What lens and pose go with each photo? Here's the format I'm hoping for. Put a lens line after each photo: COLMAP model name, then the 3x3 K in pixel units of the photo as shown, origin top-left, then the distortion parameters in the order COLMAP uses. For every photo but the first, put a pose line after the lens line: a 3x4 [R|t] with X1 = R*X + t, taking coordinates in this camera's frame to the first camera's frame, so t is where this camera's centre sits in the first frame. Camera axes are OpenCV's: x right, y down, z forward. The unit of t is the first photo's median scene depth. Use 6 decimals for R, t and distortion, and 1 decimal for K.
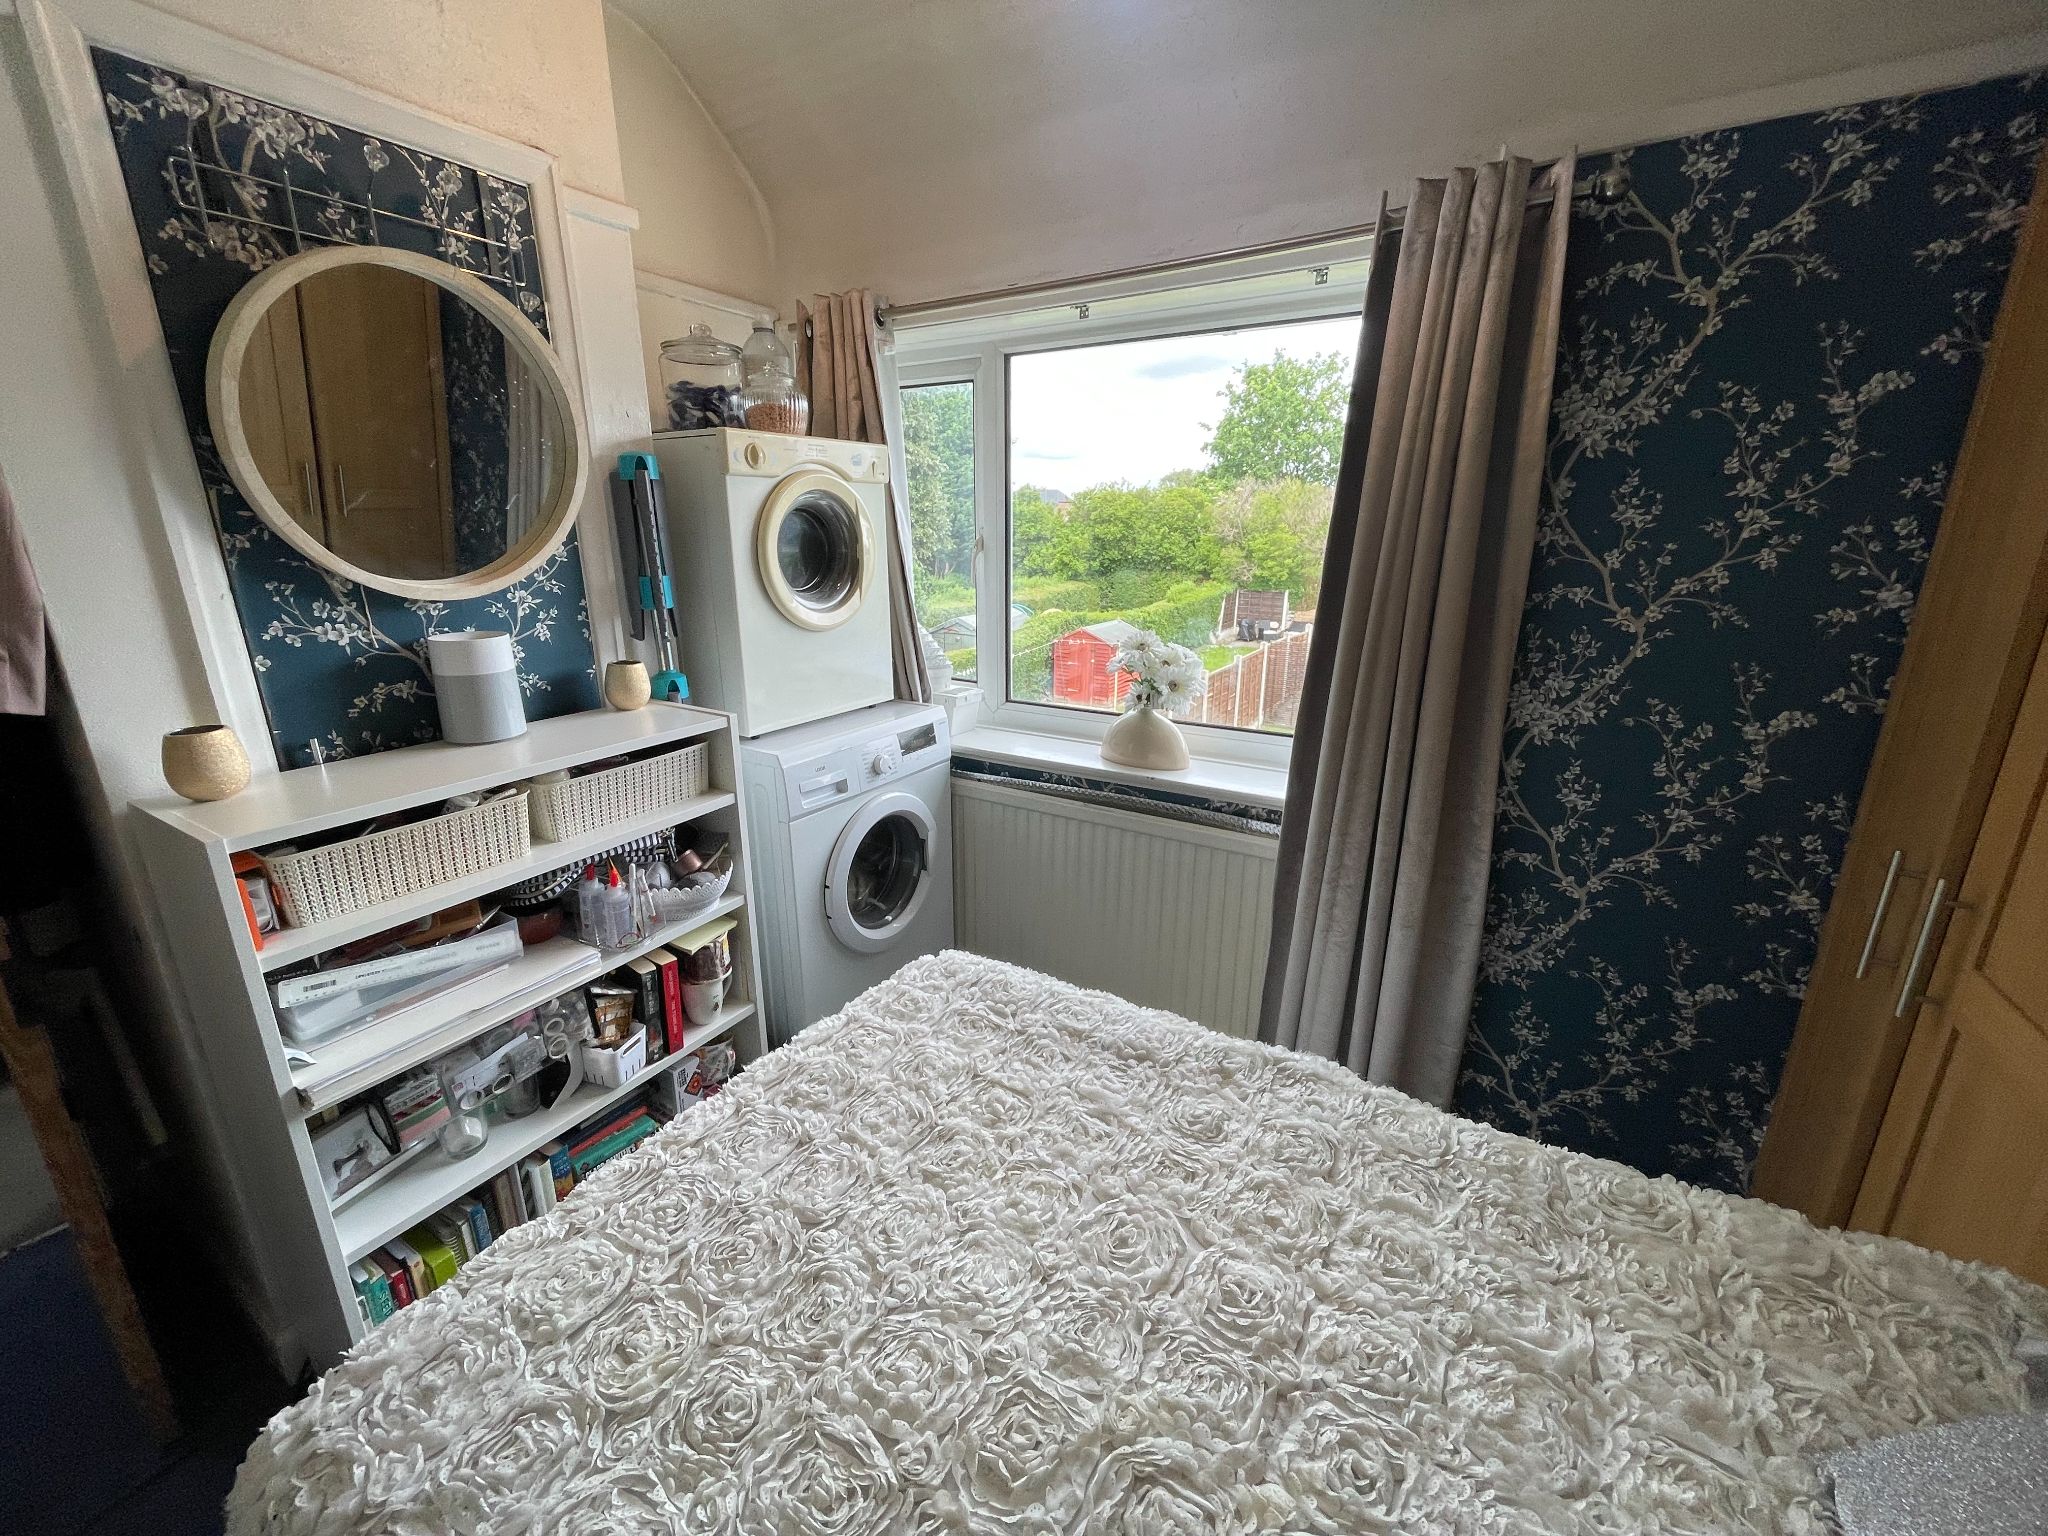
lens RADIAL K [[833.3, 0, 1021.9], [0, 833.3, 761.7], [0, 0, 1]] dist [-0.002227, 0.001689]
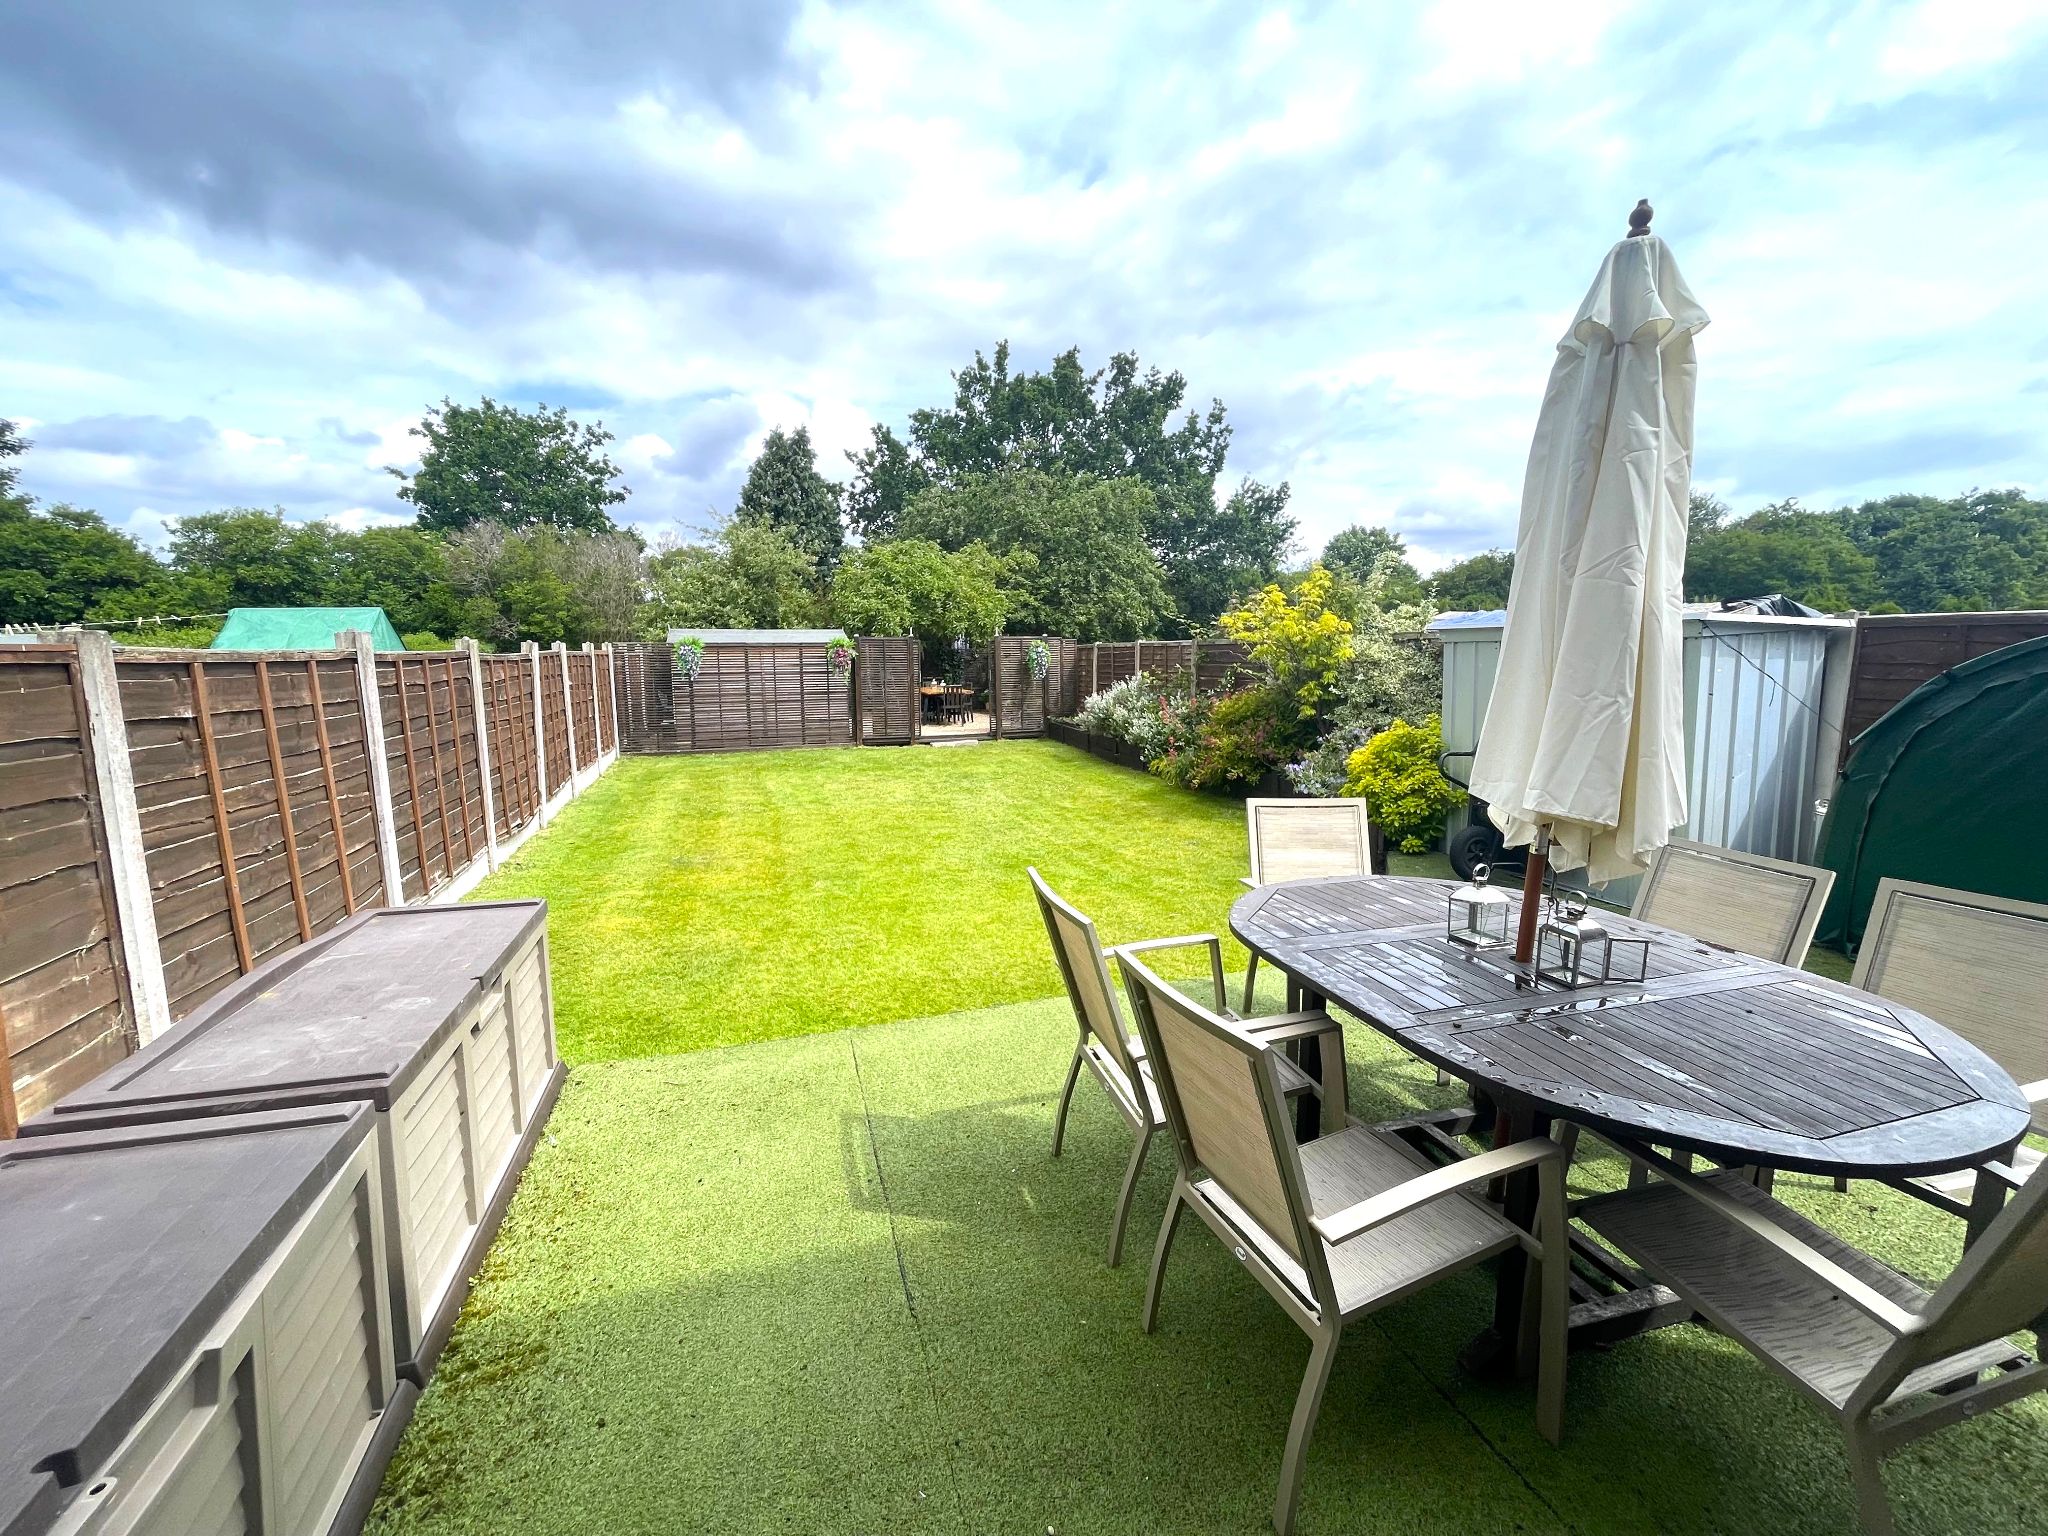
lens RADIAL K [[833.3, 0, 1020.3], [0, 833.3, 762.8], [0, 0, 1]] dist [-0.002227, 0.001689]
pose [[0.648145, -0.105122, 0.754227, -0.026220], [0.220131, 0.974007, -0.053416, 0.047663], [-0.729007, 0.200650, 0.654438, 0.142088]]
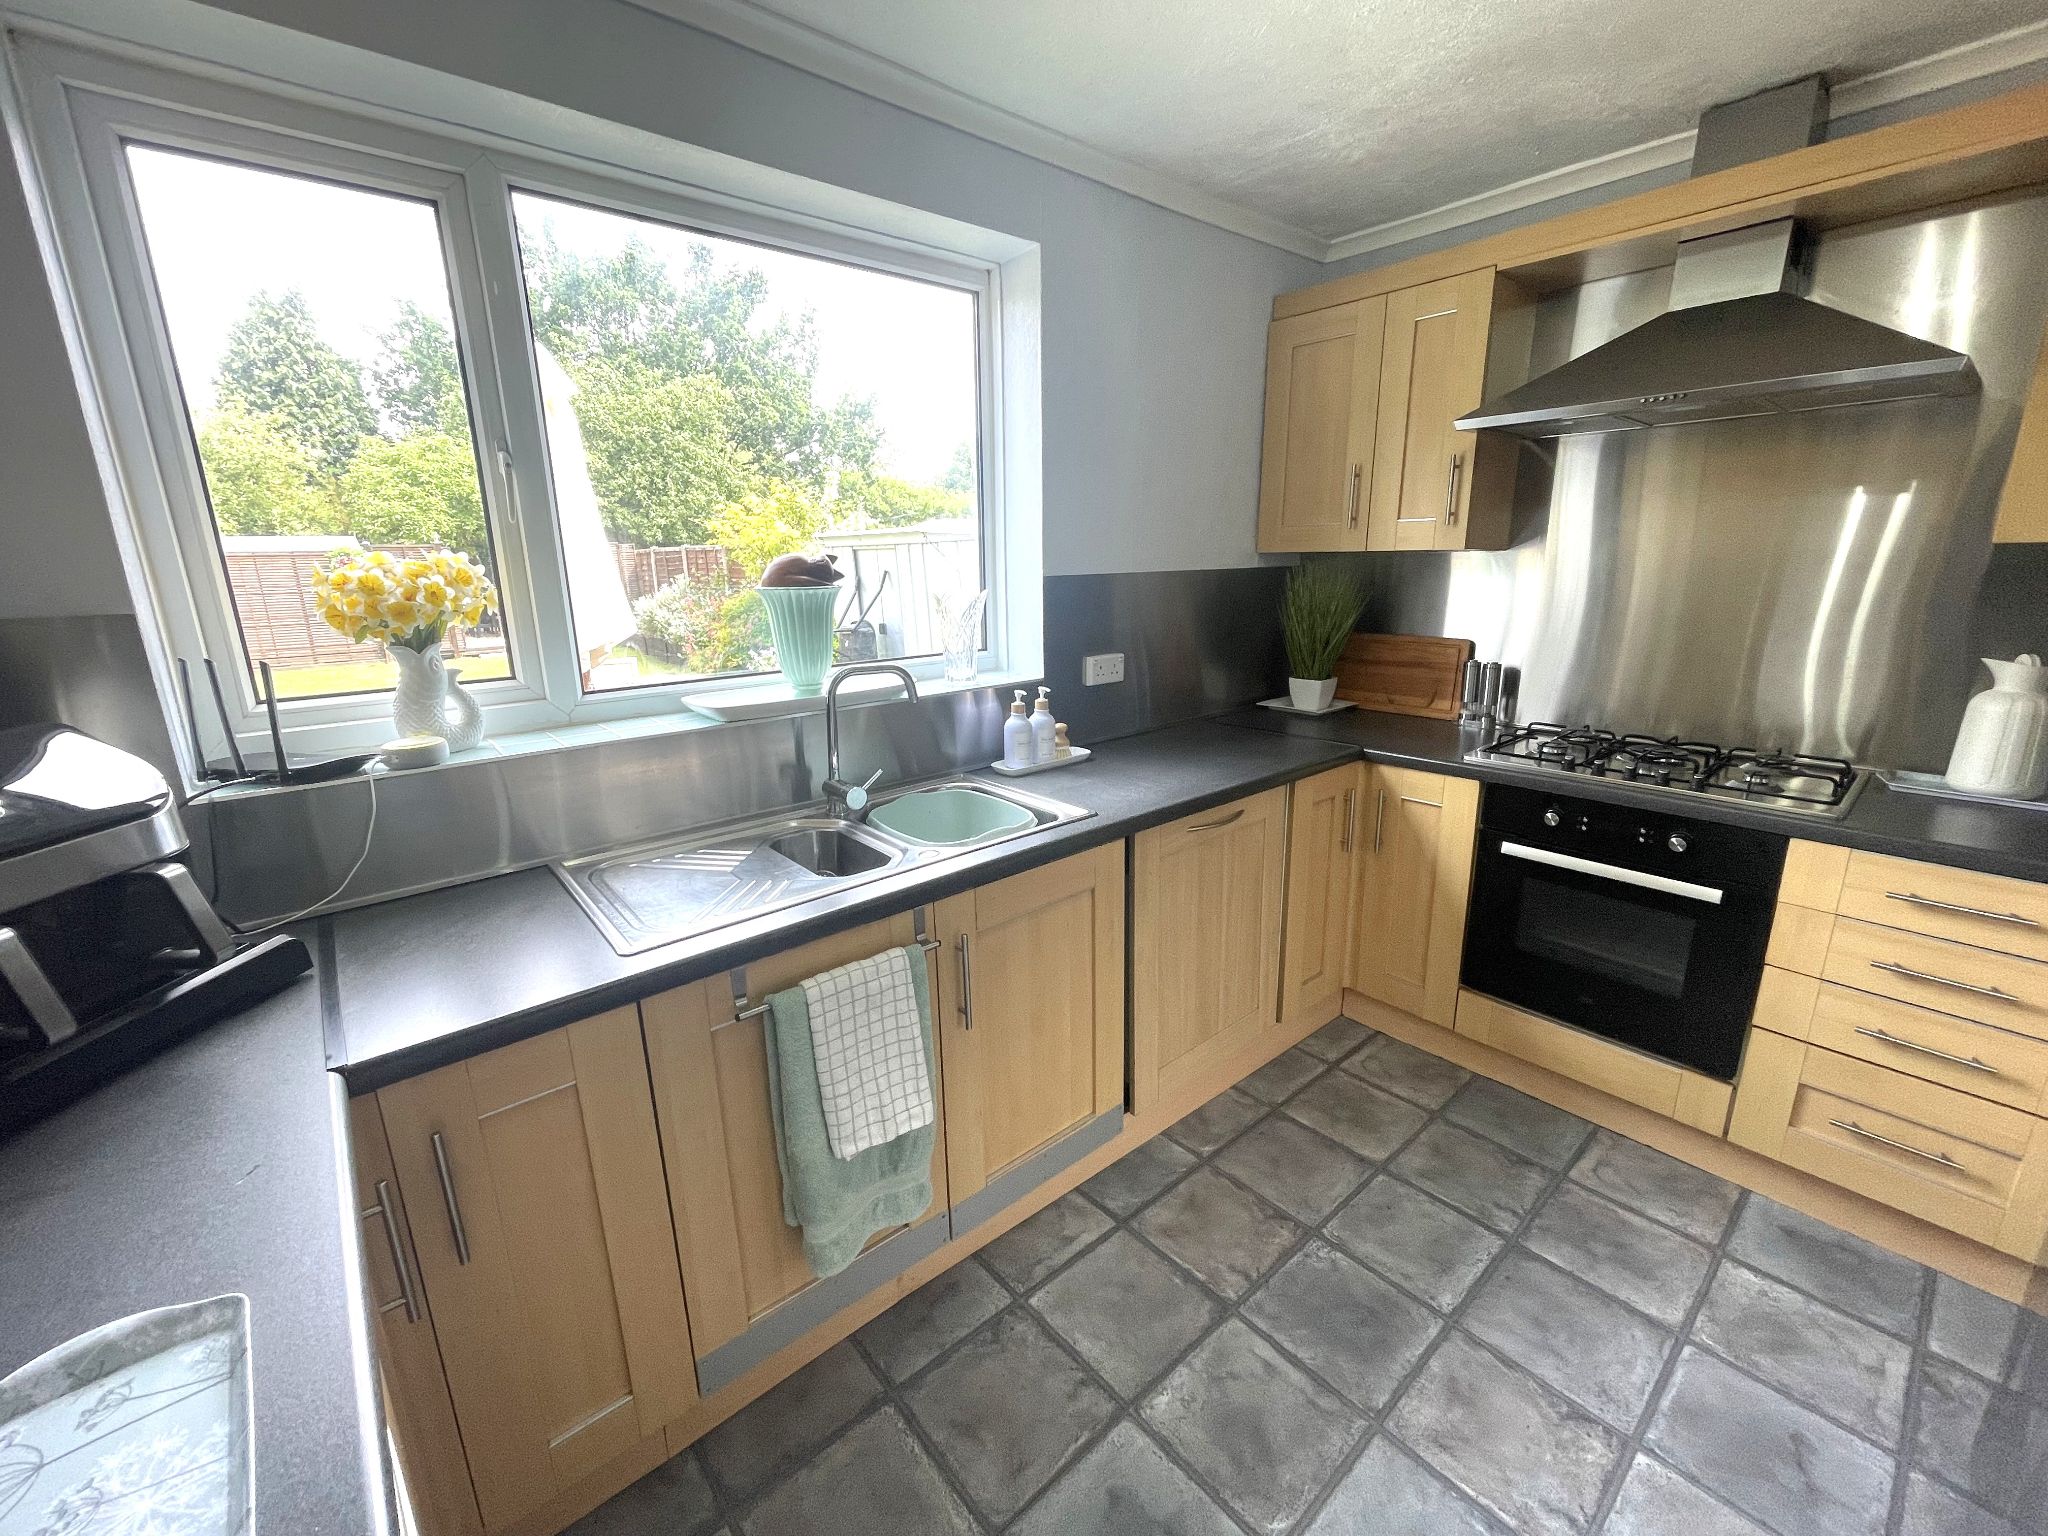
lens RADIAL K [[833.3, 0, 1027.4], [0, 833.3, 760.9], [0, 0, 1]] dist [-0.002227, 0.001689]
pose [[0.306647, -0.239669, 0.921155, -0.048958], [0.284583, 0.946596, 0.151552, 0.073468], [-0.908284, 0.215672, 0.358477, 0.054419]]
